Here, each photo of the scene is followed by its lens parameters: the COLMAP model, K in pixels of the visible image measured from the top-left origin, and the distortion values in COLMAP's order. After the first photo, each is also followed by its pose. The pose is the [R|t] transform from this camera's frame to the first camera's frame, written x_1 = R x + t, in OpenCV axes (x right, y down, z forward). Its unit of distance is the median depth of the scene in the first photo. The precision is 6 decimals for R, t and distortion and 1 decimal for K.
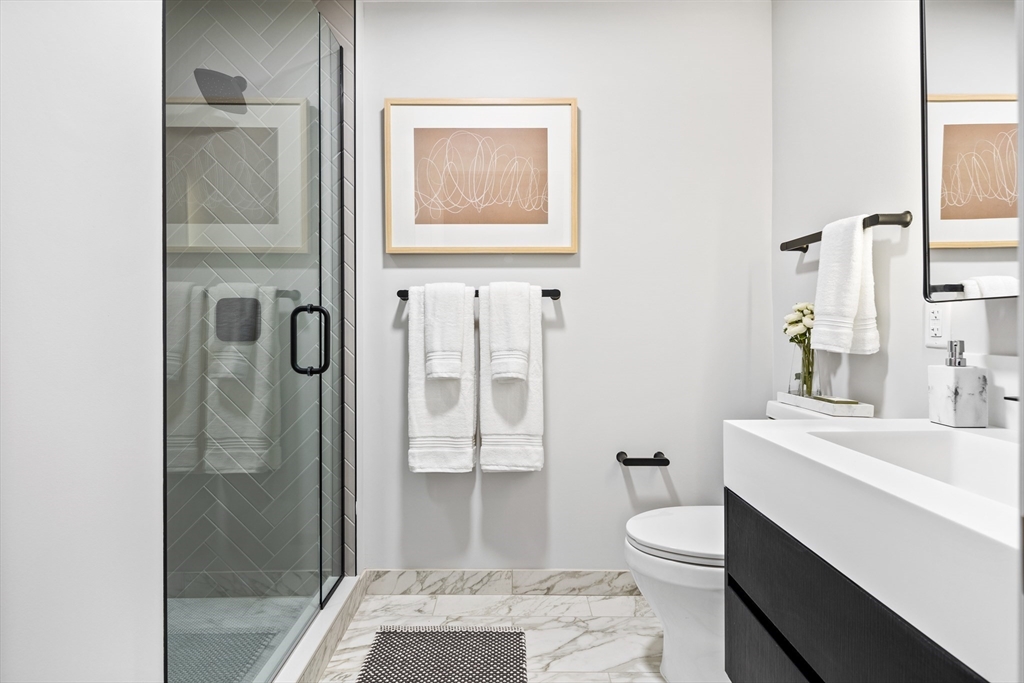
lens RADIAL K [[495.5, 0, 512.4], [0, 495.5, 323.8], [0, 0, 1]] dist [-0.000106, -0.000759]
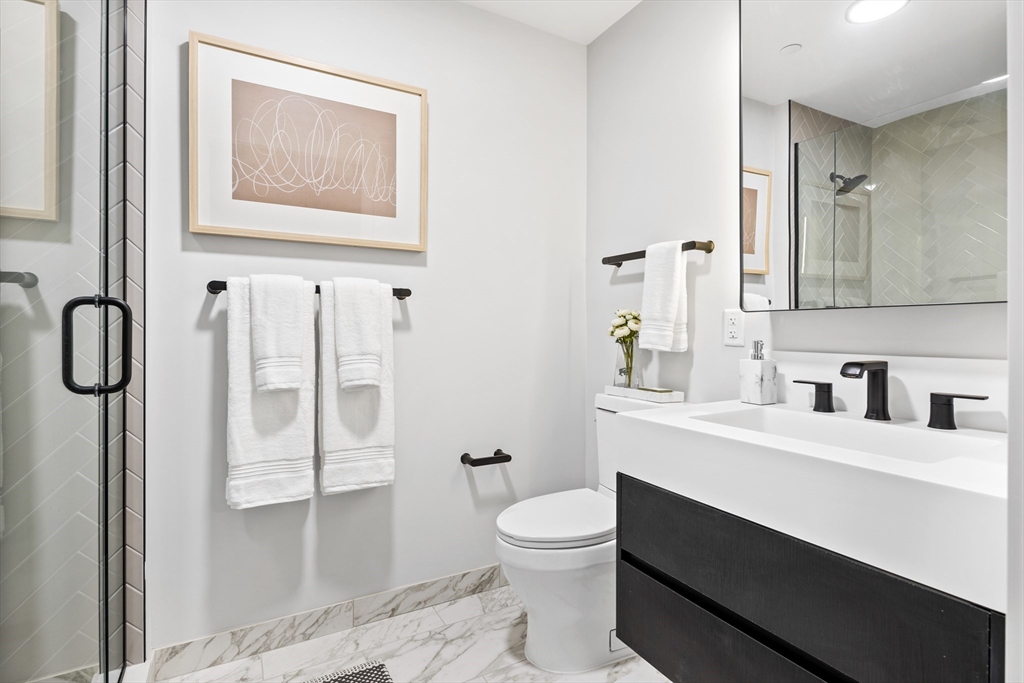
lens RADIAL K [[496.4, 0, 509.1], [0, 496.4, 326.5], [0, 0, 1]] dist [0.002278, -0.005156]
pose [[0.872521, 0.007667, 0.488517, -0.206388], [-0.008768, 0.999962, -0.000033, 0.000560], [-0.488499, -0.004254, 0.872554, 0.085979]]
